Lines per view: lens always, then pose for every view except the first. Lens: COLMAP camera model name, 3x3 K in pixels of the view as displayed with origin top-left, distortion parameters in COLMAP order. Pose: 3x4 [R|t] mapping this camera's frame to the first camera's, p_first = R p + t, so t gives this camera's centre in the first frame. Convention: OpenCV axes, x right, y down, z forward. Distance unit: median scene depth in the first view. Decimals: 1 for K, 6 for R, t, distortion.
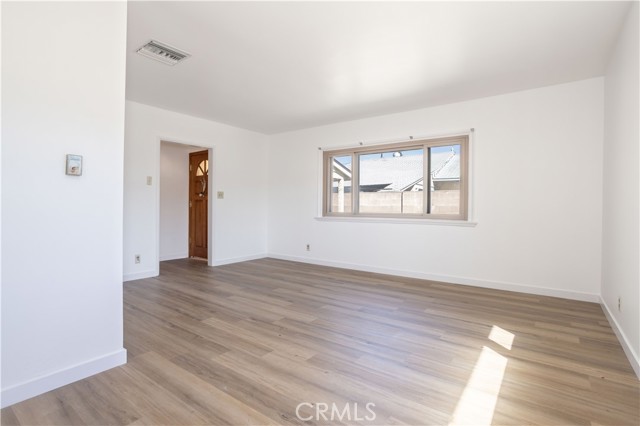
lens RADIAL K [[317.9, 0, 319.7], [0, 317.9, 208.9], [0, 0, 1]] dist [-0.054161, 0.027976]
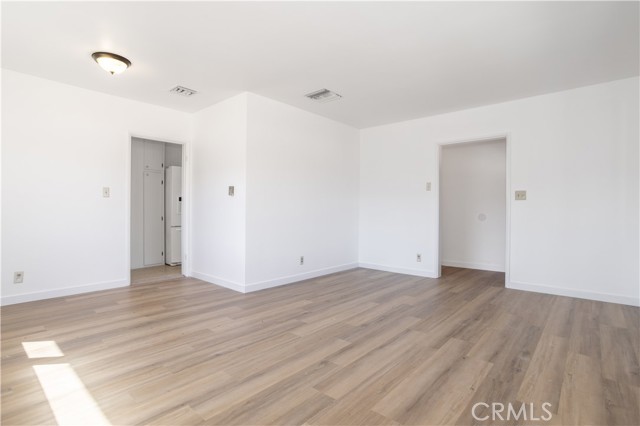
lens RADIAL K [[317.9, 0, 319.7], [0, 317.9, 208.9], [0, 0, 1]] dist [-0.054161, 0.027976]
pose [[-0.084023, -0.006159, -0.996445, 0.998258], [-0.011394, 0.999921, -0.005220, -0.003435], [0.996399, 0.010915, -0.084086, 1.301629]]
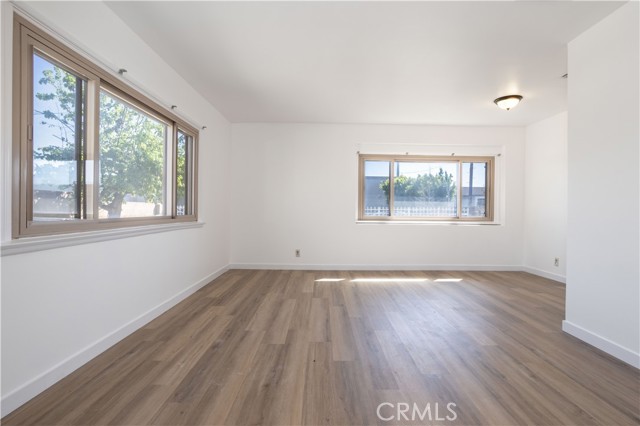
lens RADIAL K [[317.9, 0, 319.7], [0, 317.9, 208.9], [0, 0, 1]] dist [-0.054161, 0.027976]
pose [[-0.589325, -0.011256, 0.807817, -0.868632], [-0.008174, 0.999935, 0.007970, -0.019271], [-0.807854, -0.001906, -0.589379, 2.120349]]
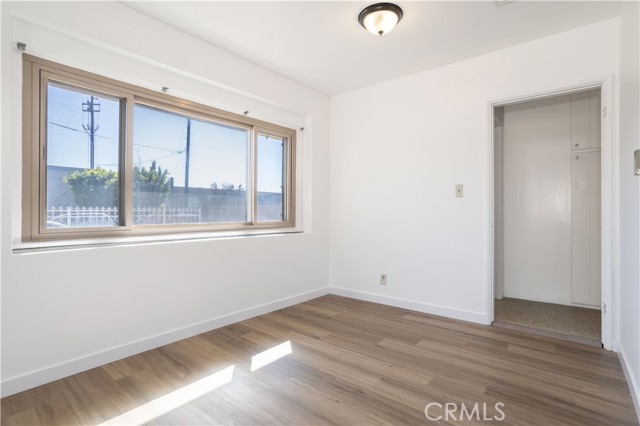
lens RADIAL K [[317.9, 0, 319.7], [0, 317.9, 208.9], [0, 0, 1]] dist [-0.054161, 0.027976]
pose [[-0.998237, -0.006454, 0.059002, -0.015098], [-0.006488, 0.999979, -0.000391, -0.009716], [-0.058998, -0.000773, -0.998258, 1.318332]]
